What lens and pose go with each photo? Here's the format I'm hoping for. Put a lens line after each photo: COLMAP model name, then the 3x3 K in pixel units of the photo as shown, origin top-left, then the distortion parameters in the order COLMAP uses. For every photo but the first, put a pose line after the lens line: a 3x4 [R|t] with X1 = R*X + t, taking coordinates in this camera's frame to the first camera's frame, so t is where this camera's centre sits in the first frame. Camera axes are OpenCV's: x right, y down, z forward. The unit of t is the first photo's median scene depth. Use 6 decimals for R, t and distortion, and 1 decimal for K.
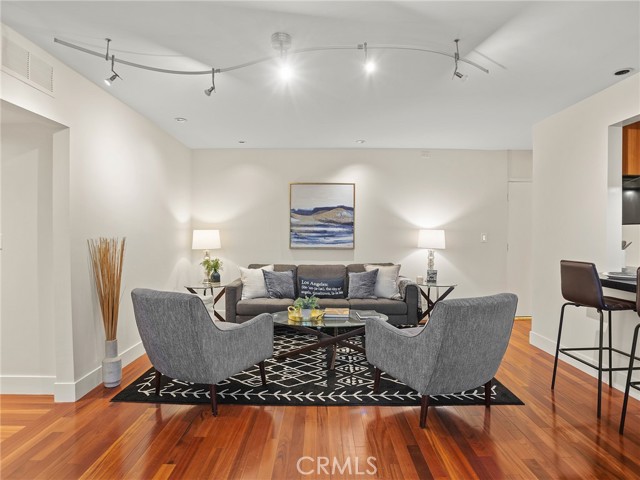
lens RADIAL K [[349.5, 0, 320.0], [0, 349.5, 240.0], [0, 0, 1]] dist [-0.063411, 0.000309]
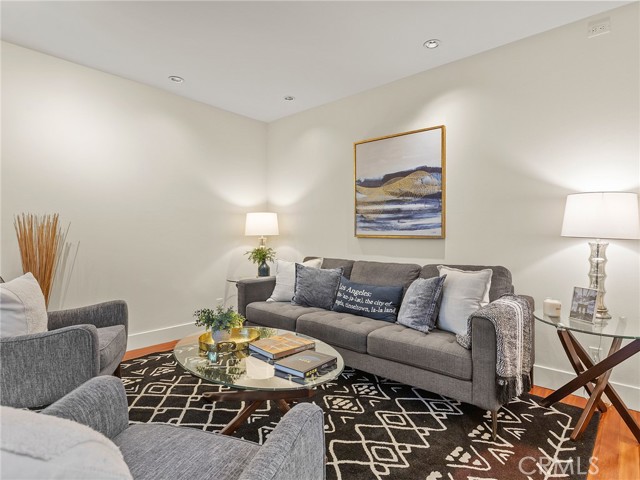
lens RADIAL K [[343.5, 0, 345.0], [0, 343.5, 234.9], [0, 0, 1]] dist [-0.001849, 0.000064]
pose [[0.770014, 0.004239, -0.638013, 0.337394], [-0.012617, 0.999884, -0.008585, 0.026568], [0.637902, 0.014661, 0.769978, 0.459535]]
